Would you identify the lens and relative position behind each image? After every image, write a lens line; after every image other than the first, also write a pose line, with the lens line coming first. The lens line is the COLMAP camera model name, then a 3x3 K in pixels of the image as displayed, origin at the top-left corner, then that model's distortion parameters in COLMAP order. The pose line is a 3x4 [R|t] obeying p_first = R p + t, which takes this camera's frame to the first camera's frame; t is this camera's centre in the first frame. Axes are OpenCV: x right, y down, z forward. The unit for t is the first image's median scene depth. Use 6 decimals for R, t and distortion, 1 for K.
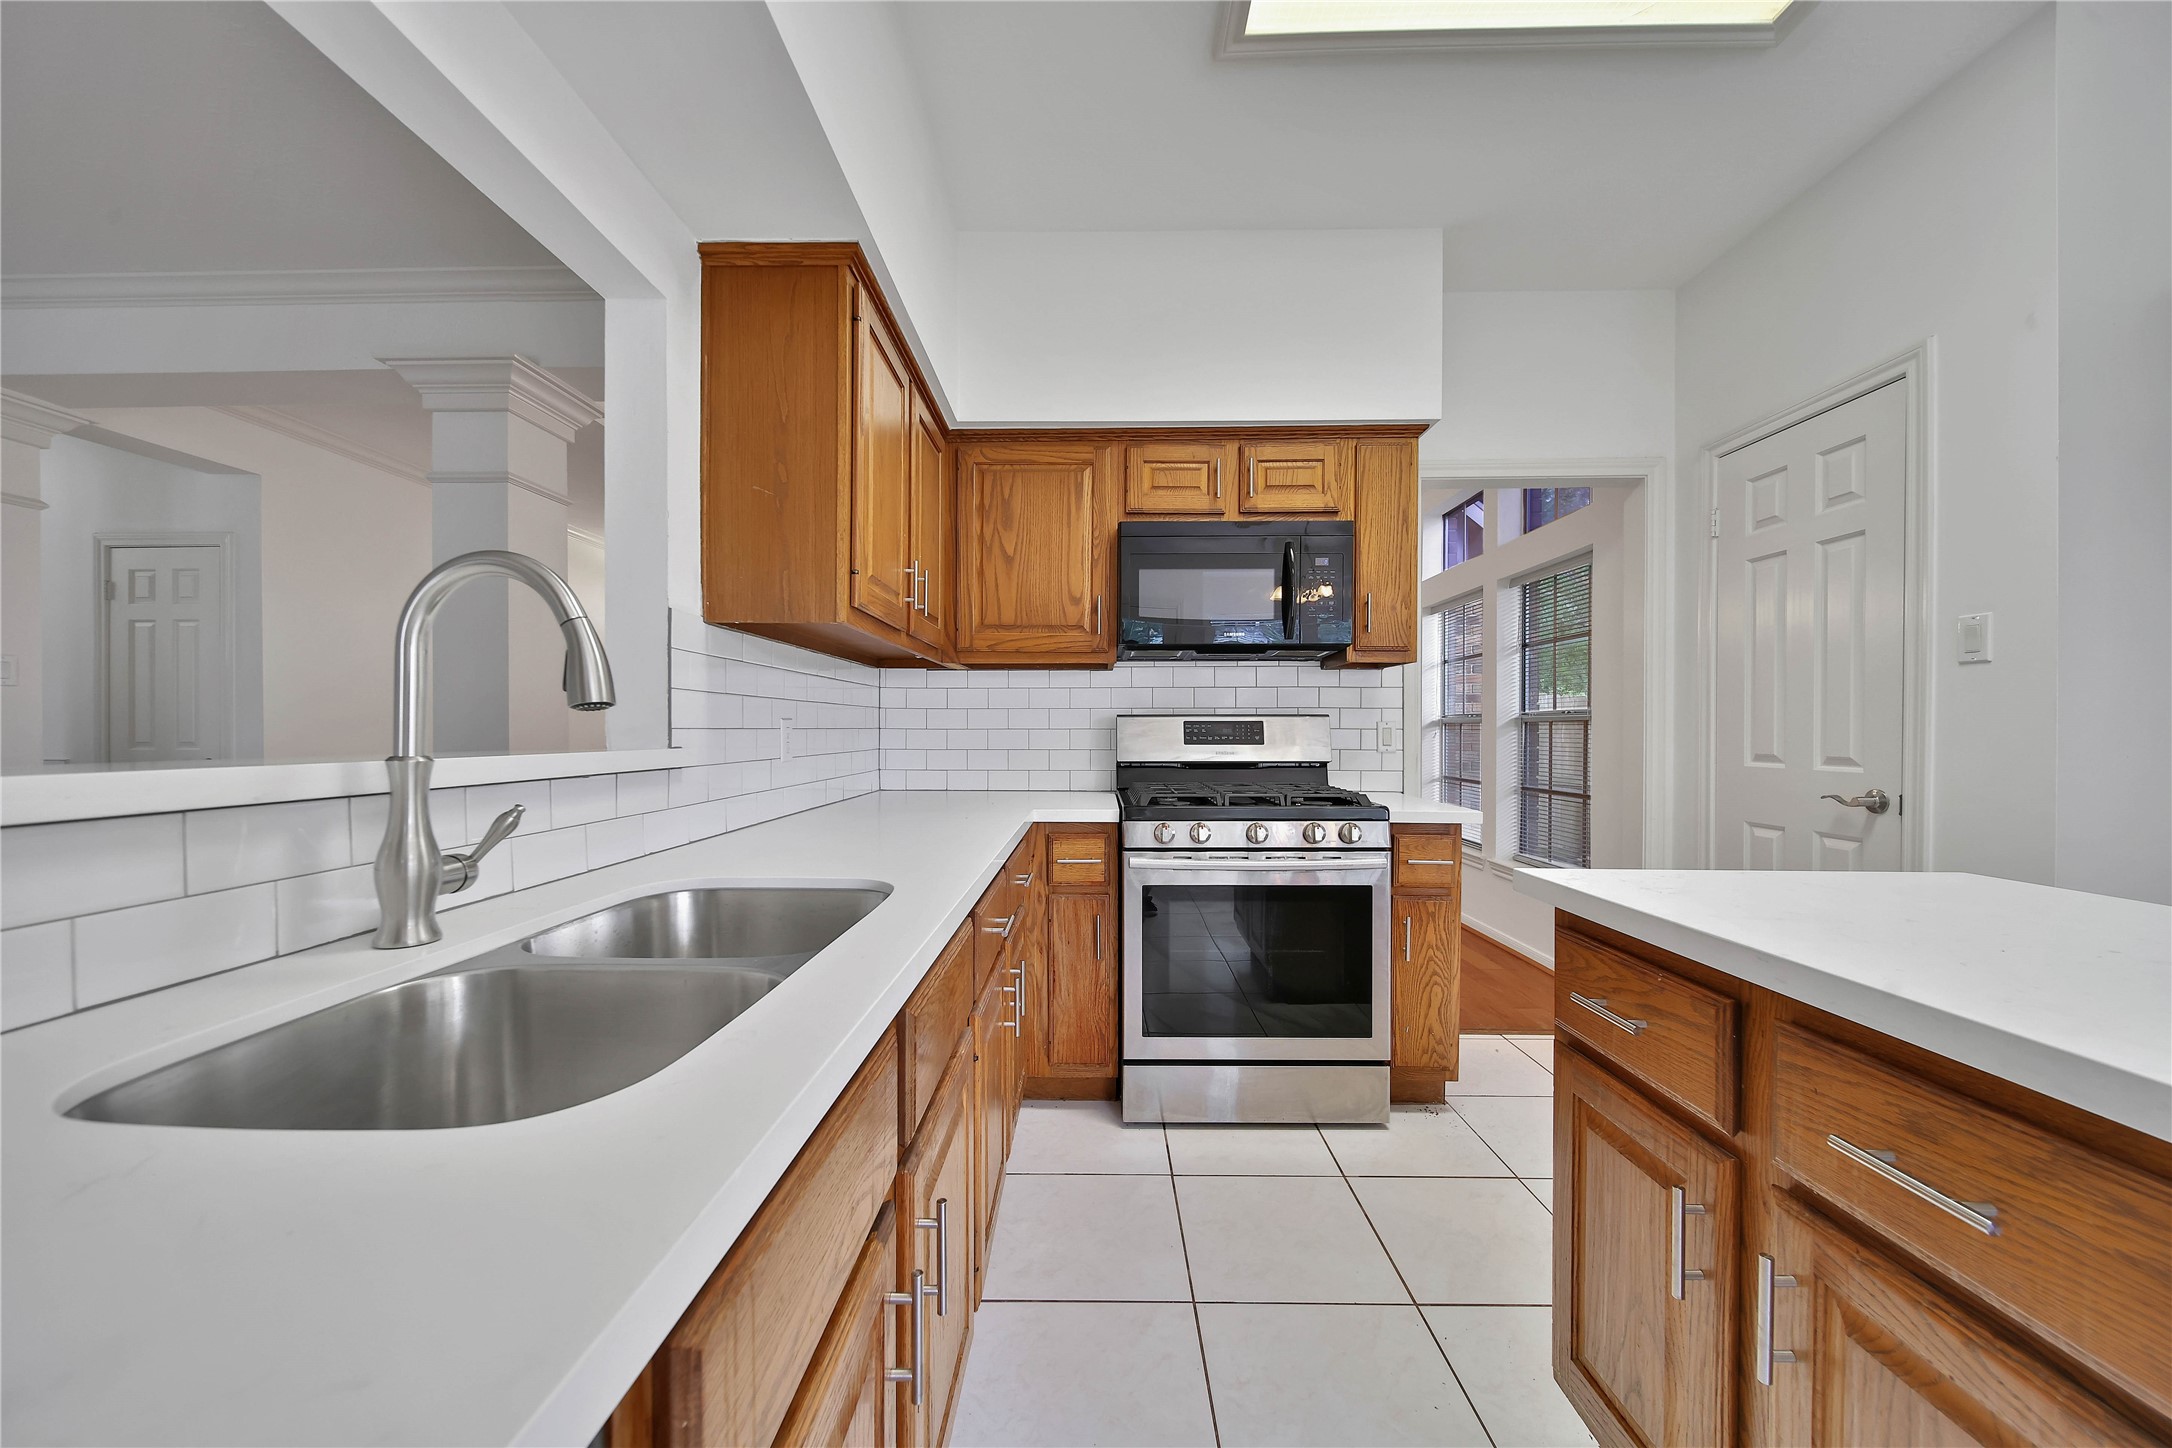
lens RADIAL K [[761.0, 0, 1079.0], [0, 761.0, 734.2], [0, 0, 1]] dist [-0.000390, 0.000073]
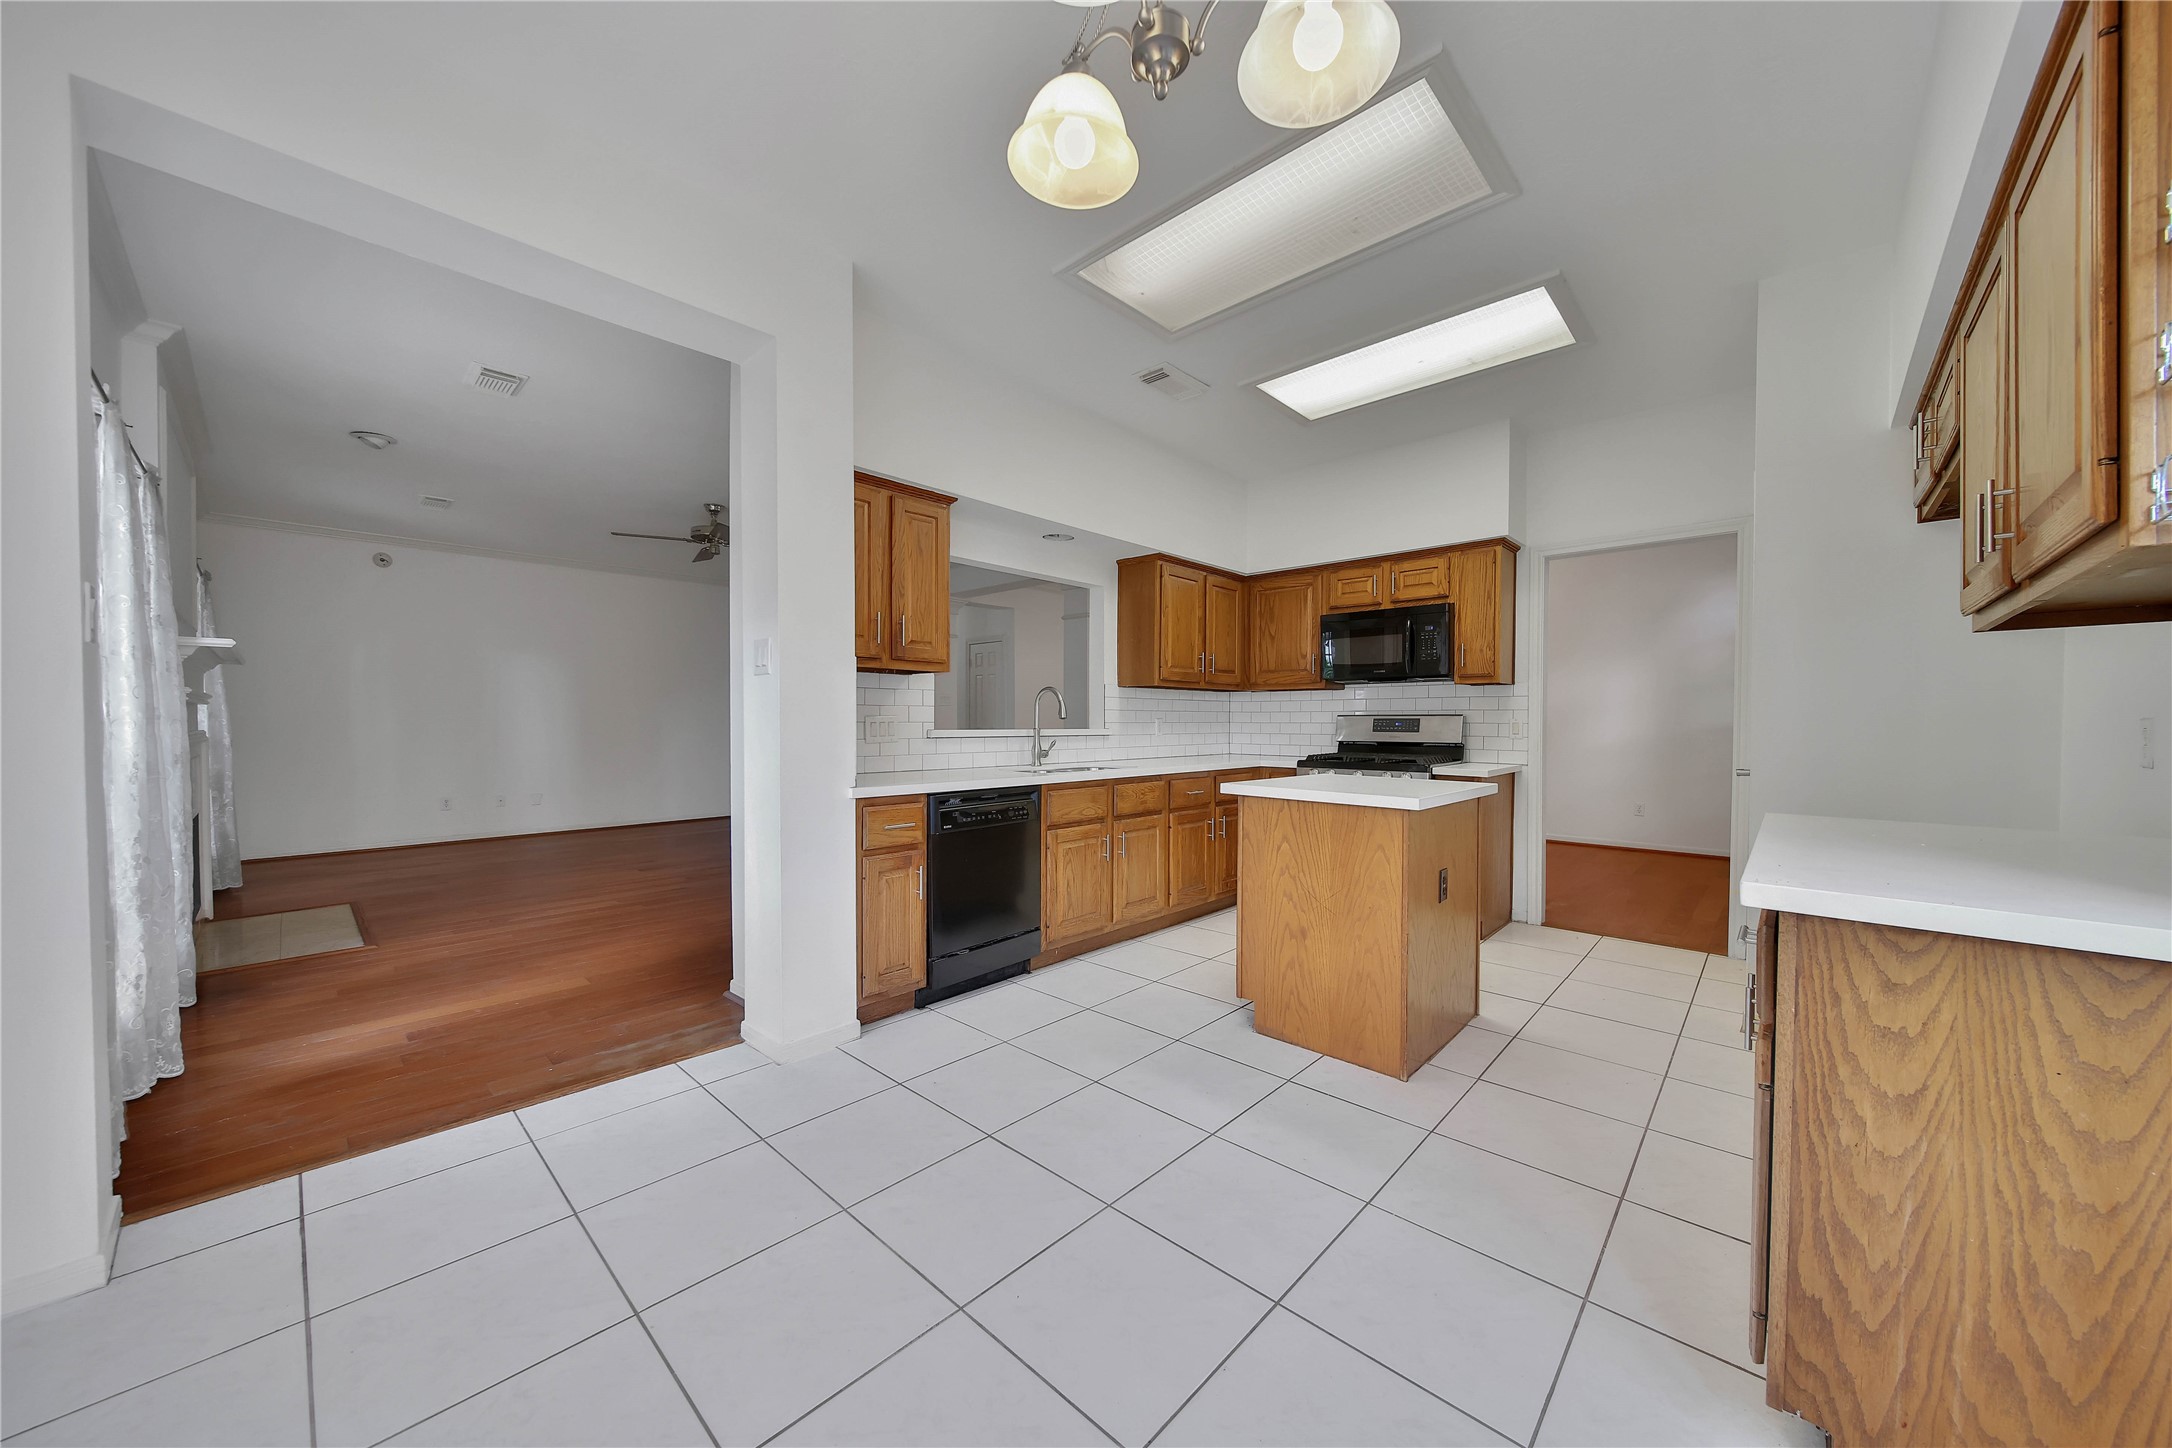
lens RADIAL K [[761.0, 0, 1083.6], [0, 761.0, 728.0], [0, 0, 1]] dist [-0.000390, 0.000073]
pose [[0.747220, 0.008196, -0.664526, 0.863409], [-0.006205, 0.999966, 0.005356, -0.000655], [0.664548, 0.000121, 0.747246, -0.816881]]
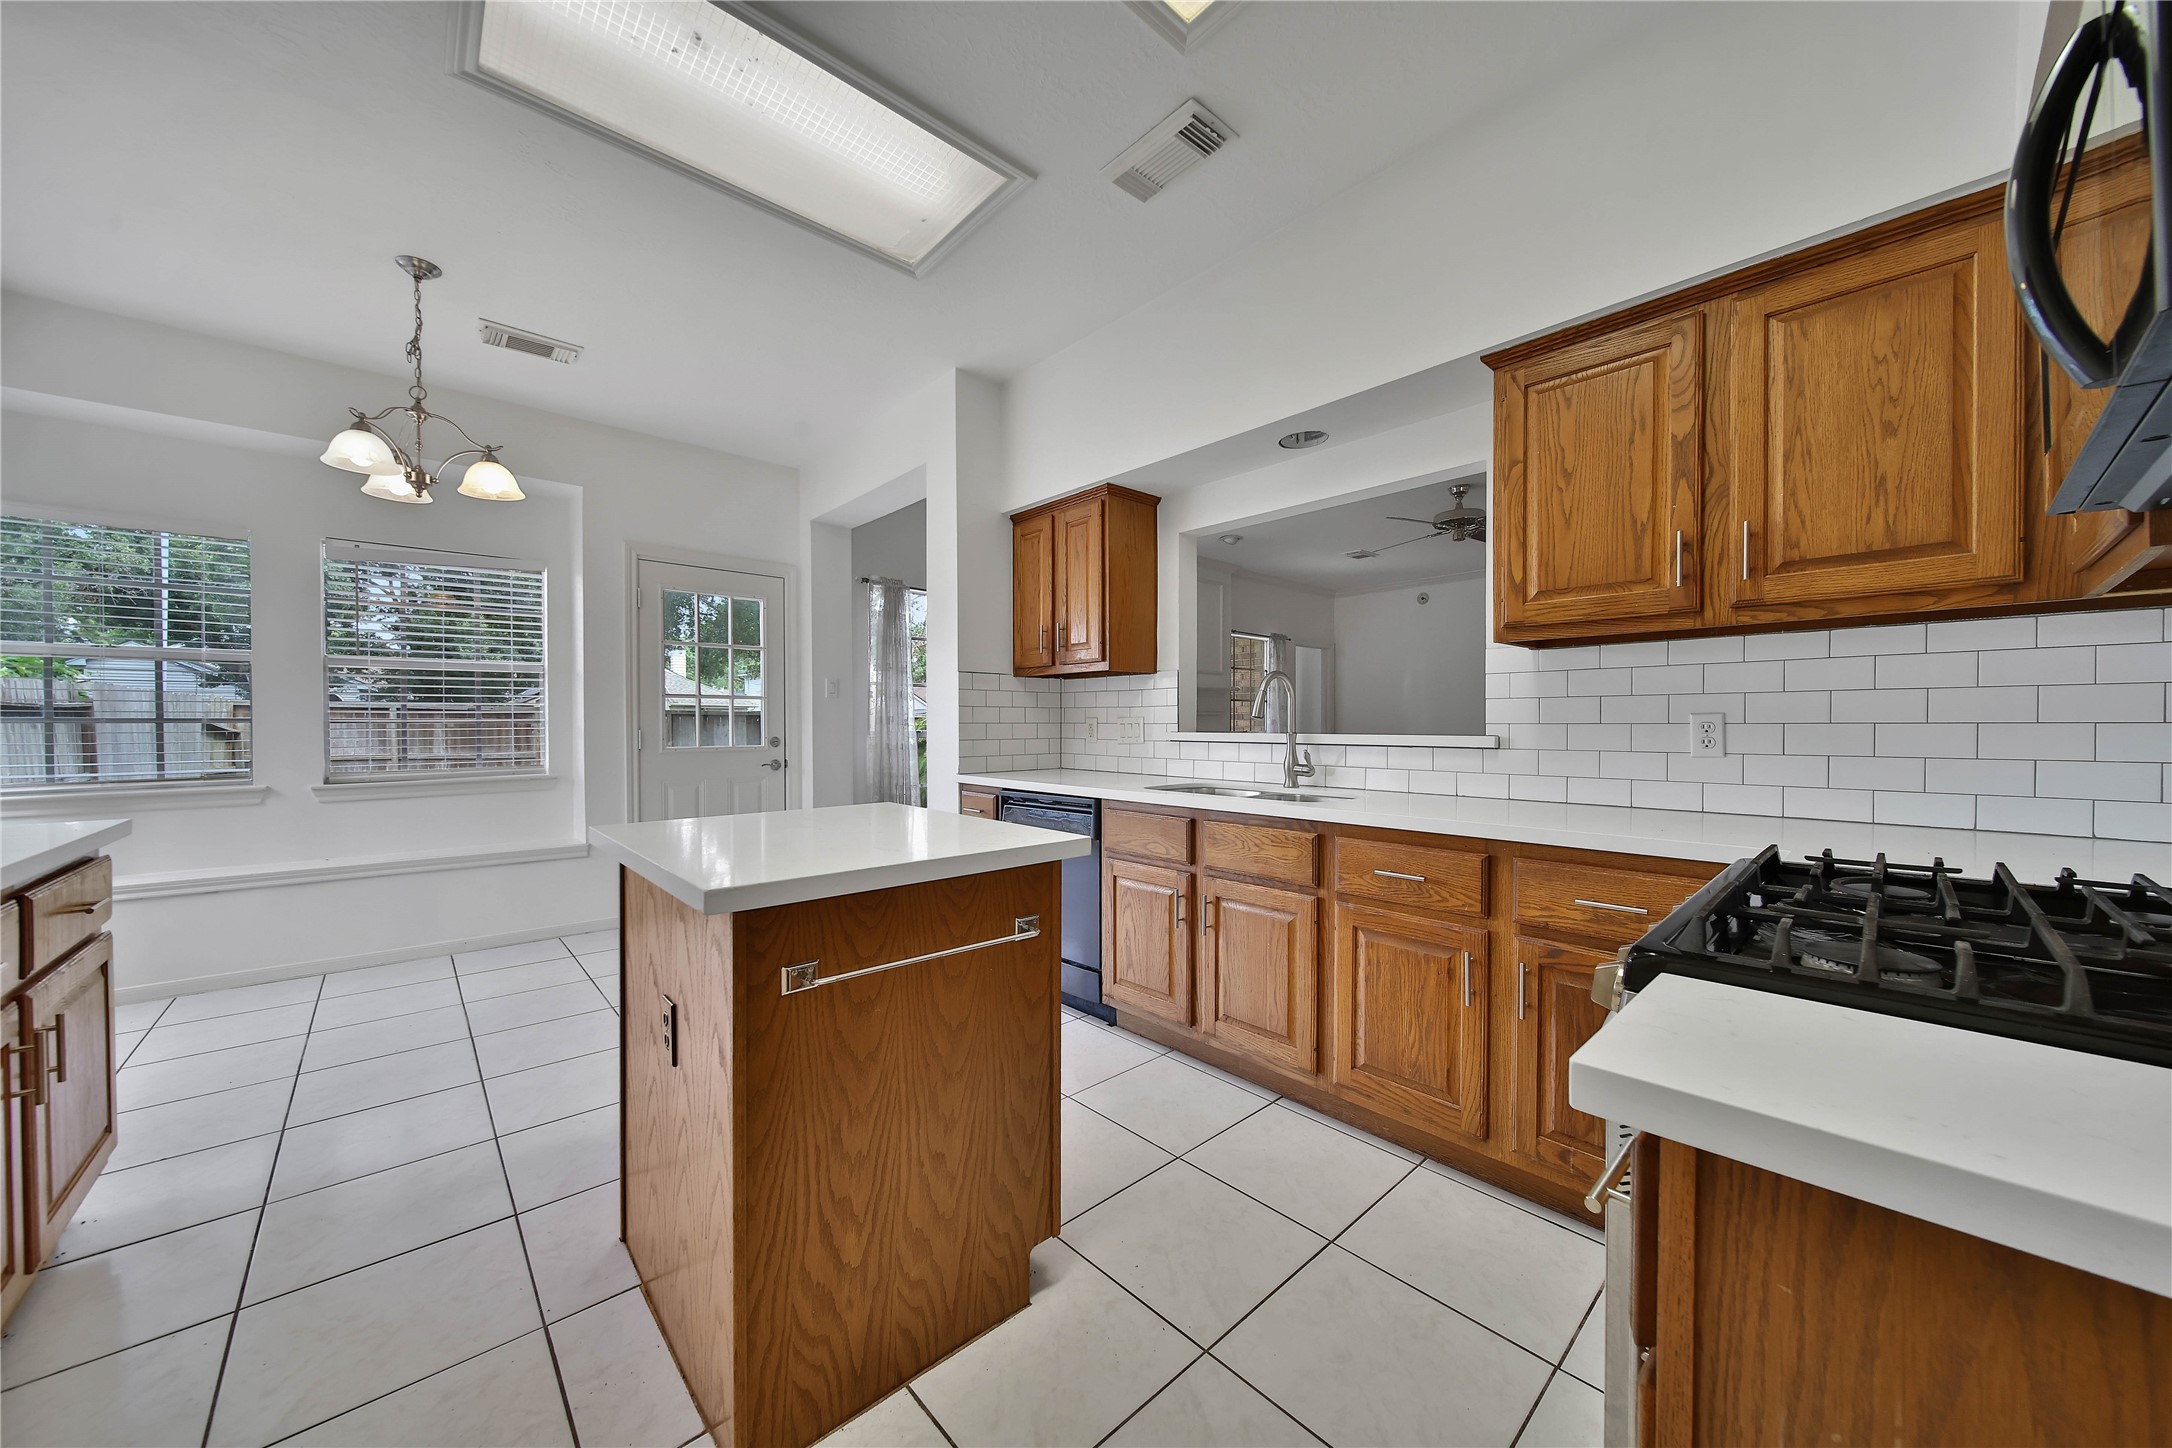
lens RADIAL K [[761.0, 0, 1083.6], [0, 761.0, 727.6], [0, 0, 1]] dist [-0.000390, 0.000073]
pose [[-0.724915, 0.003066, -0.688831, 0.695348], [-0.003086, 0.999966, 0.007698, -0.005571], [0.688831, 0.007706, -0.724881, 0.958693]]
